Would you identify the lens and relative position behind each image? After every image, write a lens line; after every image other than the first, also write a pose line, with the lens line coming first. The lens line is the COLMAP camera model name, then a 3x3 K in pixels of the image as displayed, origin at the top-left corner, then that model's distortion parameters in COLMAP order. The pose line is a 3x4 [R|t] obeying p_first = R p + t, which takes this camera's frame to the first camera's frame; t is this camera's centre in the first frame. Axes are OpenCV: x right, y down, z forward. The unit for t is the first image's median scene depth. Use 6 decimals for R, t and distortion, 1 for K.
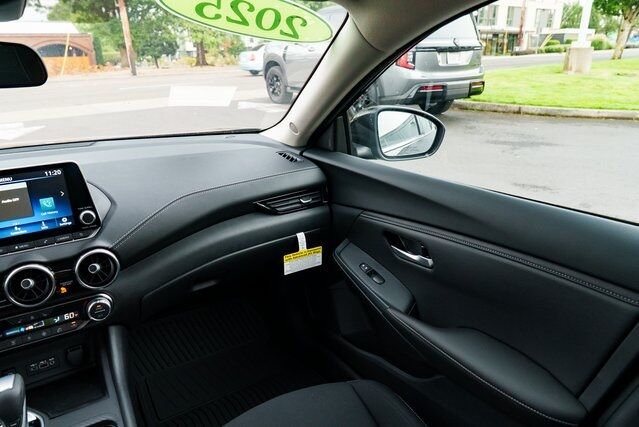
lens RADIAL K [[436.0, 0, 318.1], [0, 436.0, 215.3], [0, 0, 1]] dist [-0.021603, 0.013675]
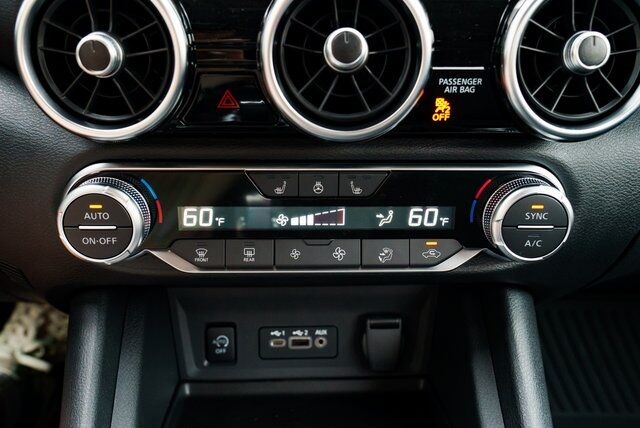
lens RADIAL K [[595.9, 0, 319.2], [0, 595.9, 213.5], [0, 0, 1]] dist [-0.004785, -0.001568]
pose [[0.858613, 0.229065, -0.458599, -0.341405], [-0.194902, 0.973300, 0.121245, 0.147233], [0.474128, -0.014721, 0.880333, 0.469089]]
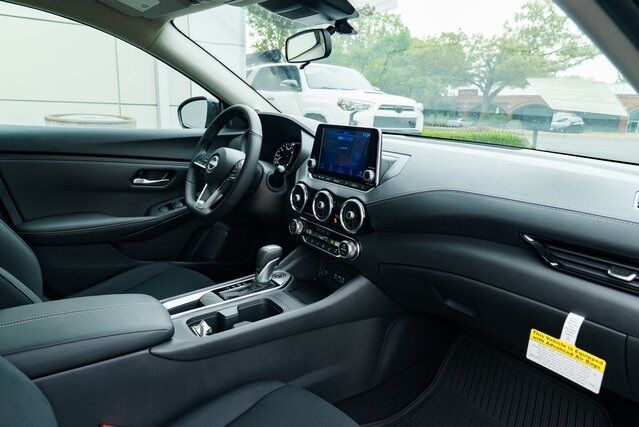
lens RADIAL K [[436.0, 0, 314.3], [0, 436.0, 217.6], [0, 0, 1]] dist [-0.021603, 0.013675]
pose [[0.047040, 0.261055, -0.964177, 0.488312], [-0.380490, 0.897160, 0.224347, -0.077339], [0.923588, 0.356307, 0.141532, 0.544314]]
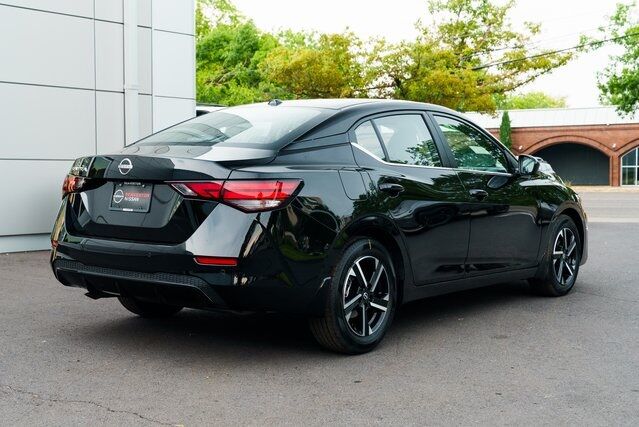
lens RADIAL K [[945.0, 0, 317.8], [0, 945.0, 212.0], [0, 0, 1]] dist [-0.024779, 0.000000]
pose [[0.329143, 0.064633, -0.942065, 5.117752], [-0.334854, 0.940810, -0.052446, 0.722985], [0.882914, 0.332716, 0.331304, -1.770724]]
